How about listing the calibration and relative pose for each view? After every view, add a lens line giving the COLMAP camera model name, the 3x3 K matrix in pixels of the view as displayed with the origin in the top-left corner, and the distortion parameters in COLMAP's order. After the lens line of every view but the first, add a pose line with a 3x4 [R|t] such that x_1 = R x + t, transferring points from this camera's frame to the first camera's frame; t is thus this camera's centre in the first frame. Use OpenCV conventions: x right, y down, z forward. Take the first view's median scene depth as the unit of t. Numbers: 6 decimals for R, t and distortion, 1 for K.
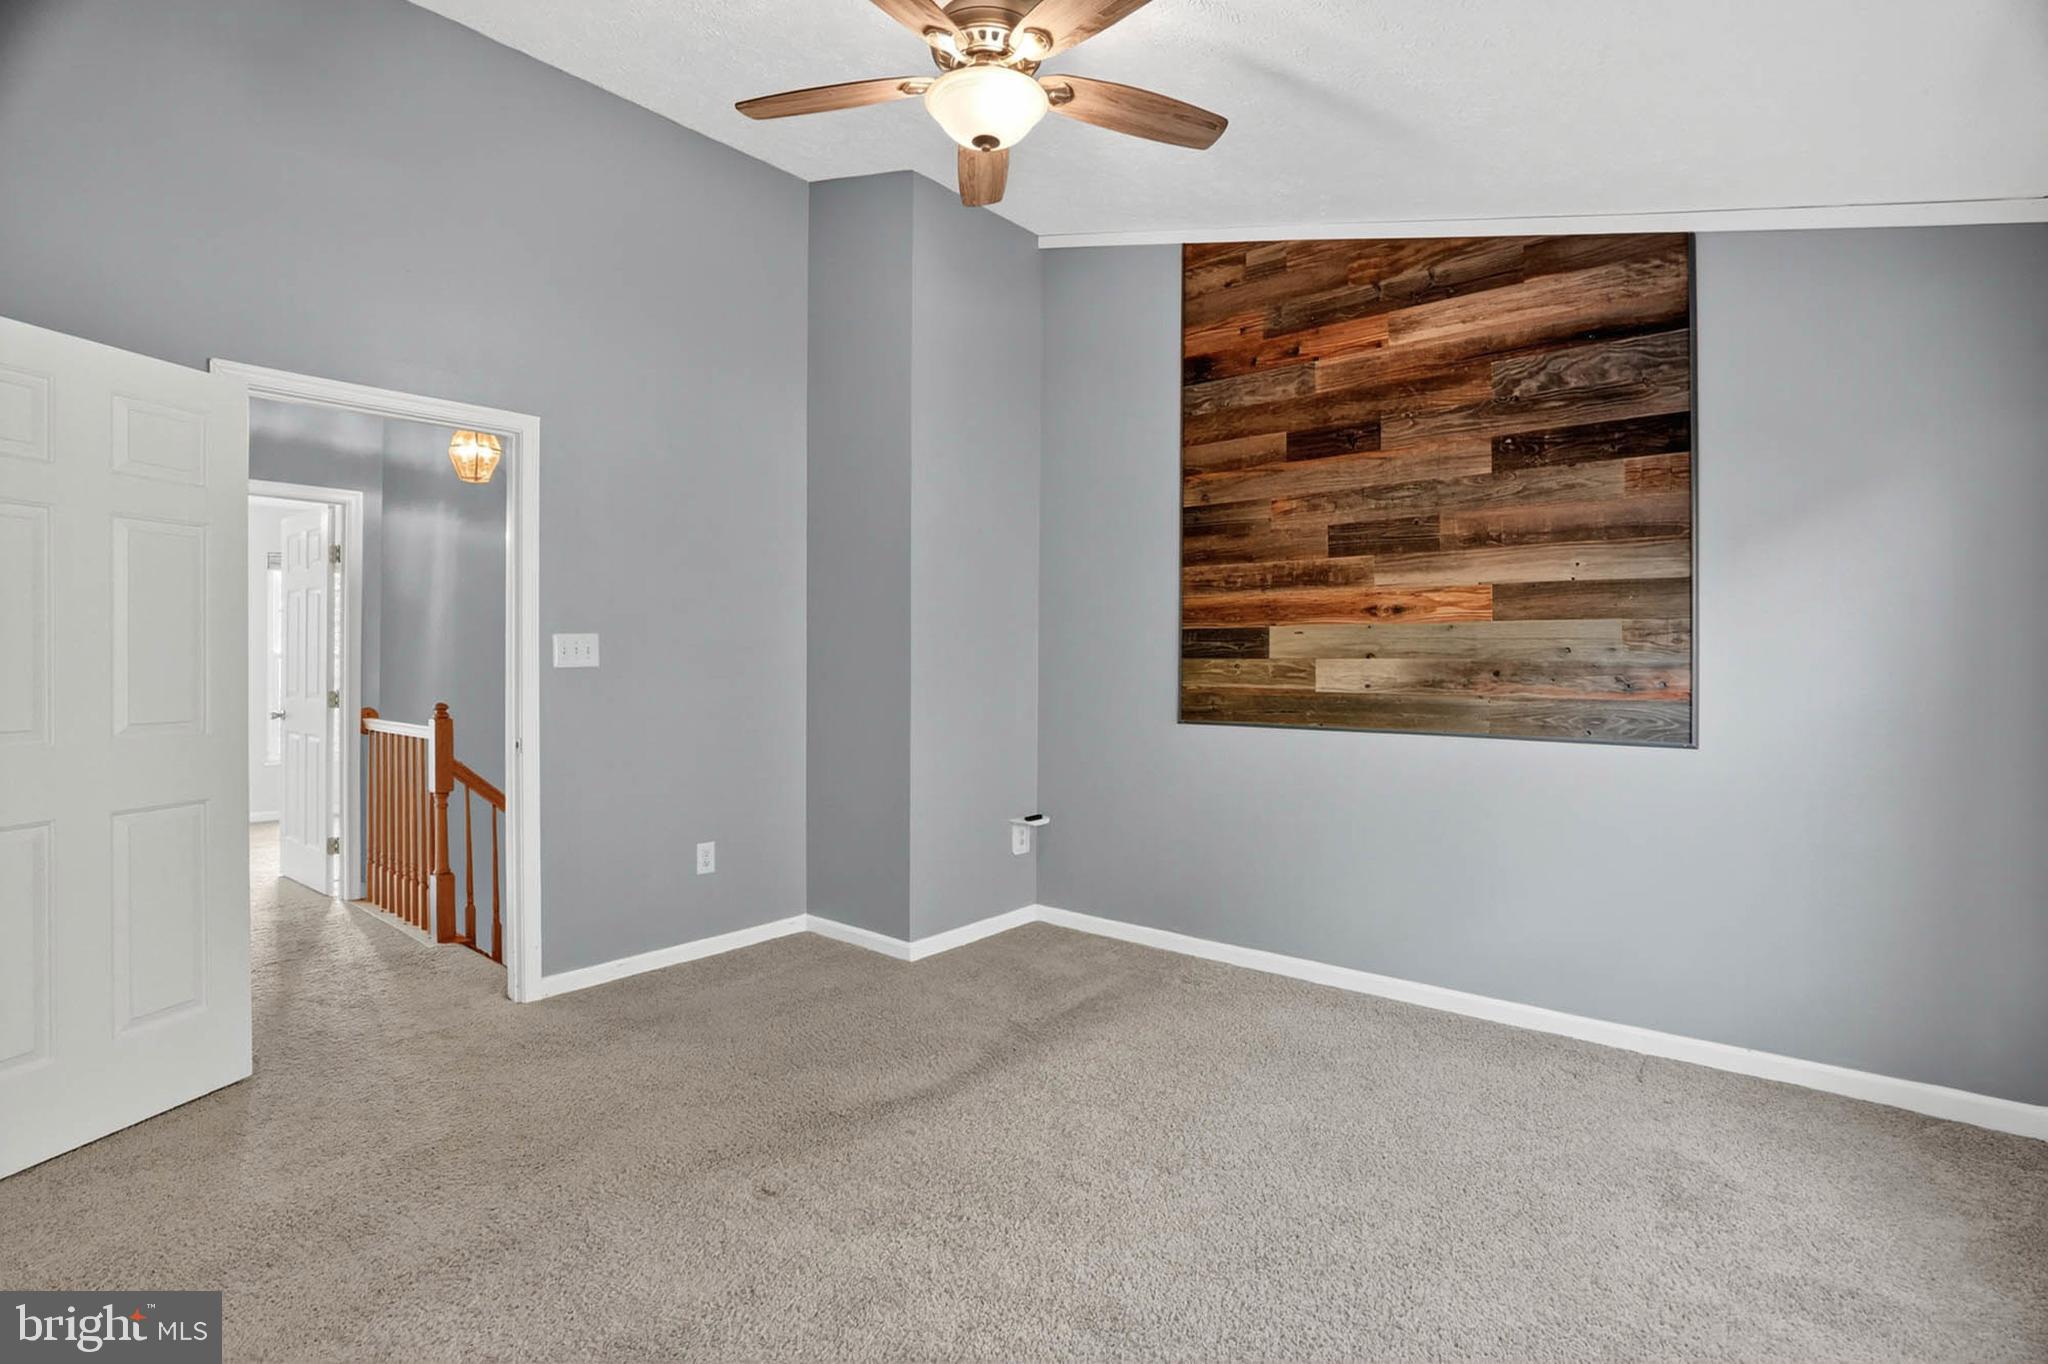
lens RADIAL K [[972.7, 0, 1022.2], [0, 972.7, 665.3], [0, 0, 1]] dist [-0.058155, 0.016470]
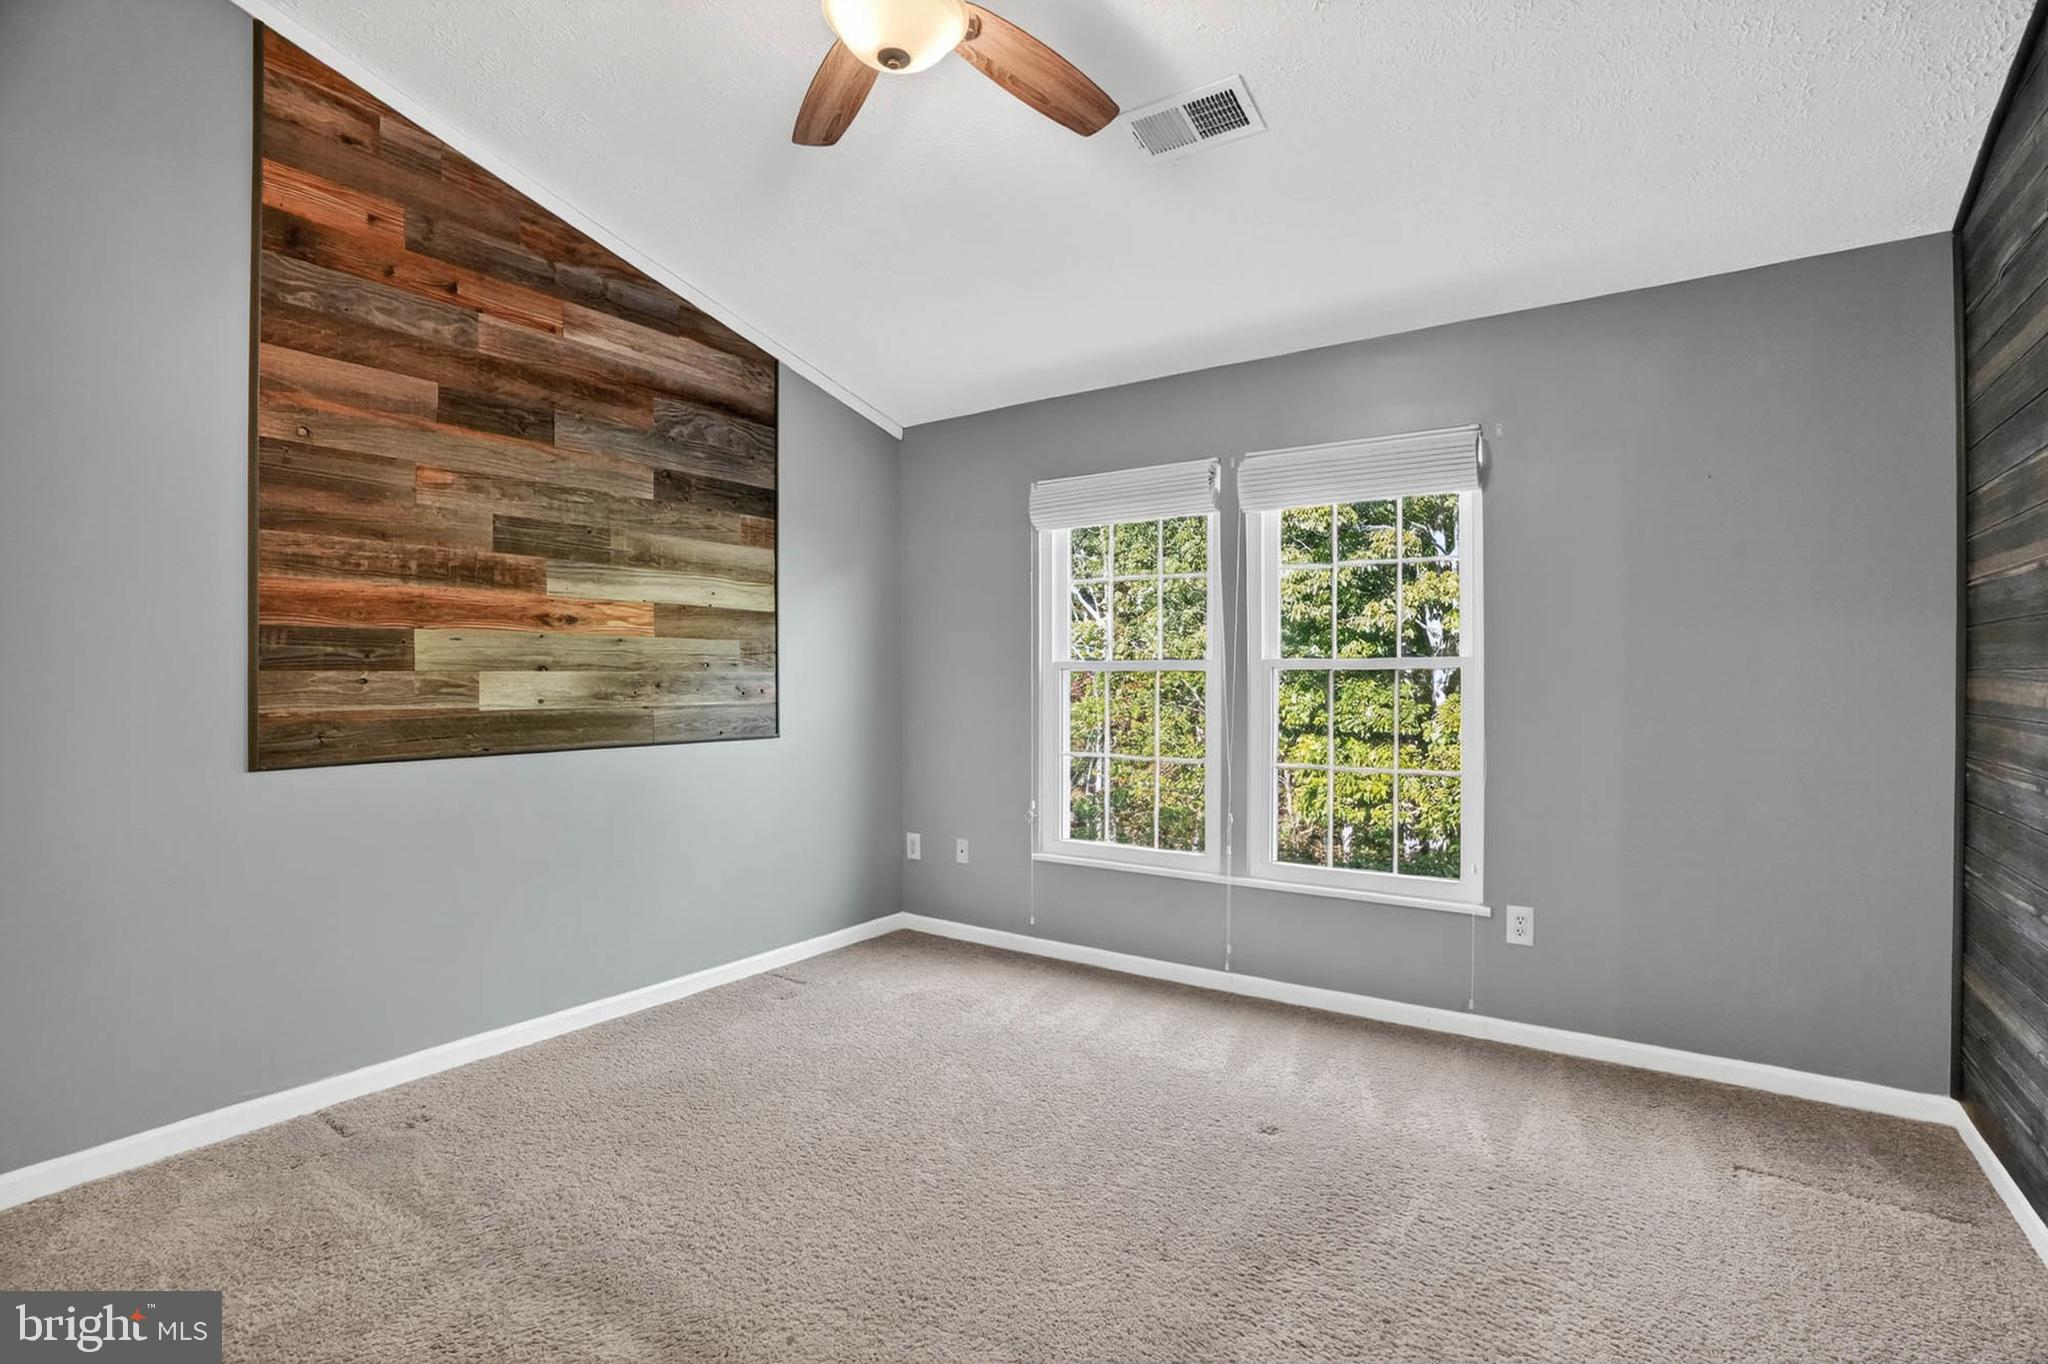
lens RADIAL K [[972.7, 0, 1023.1], [0, 972.7, 686.5], [0, 0, 1]] dist [-0.058155, 0.016470]
pose [[-0.111794, -0.015851, 0.993605, -0.578615], [0.001851, 0.999868, 0.016159, -0.006230], [-0.993730, 0.003646, -0.111750, 0.640135]]
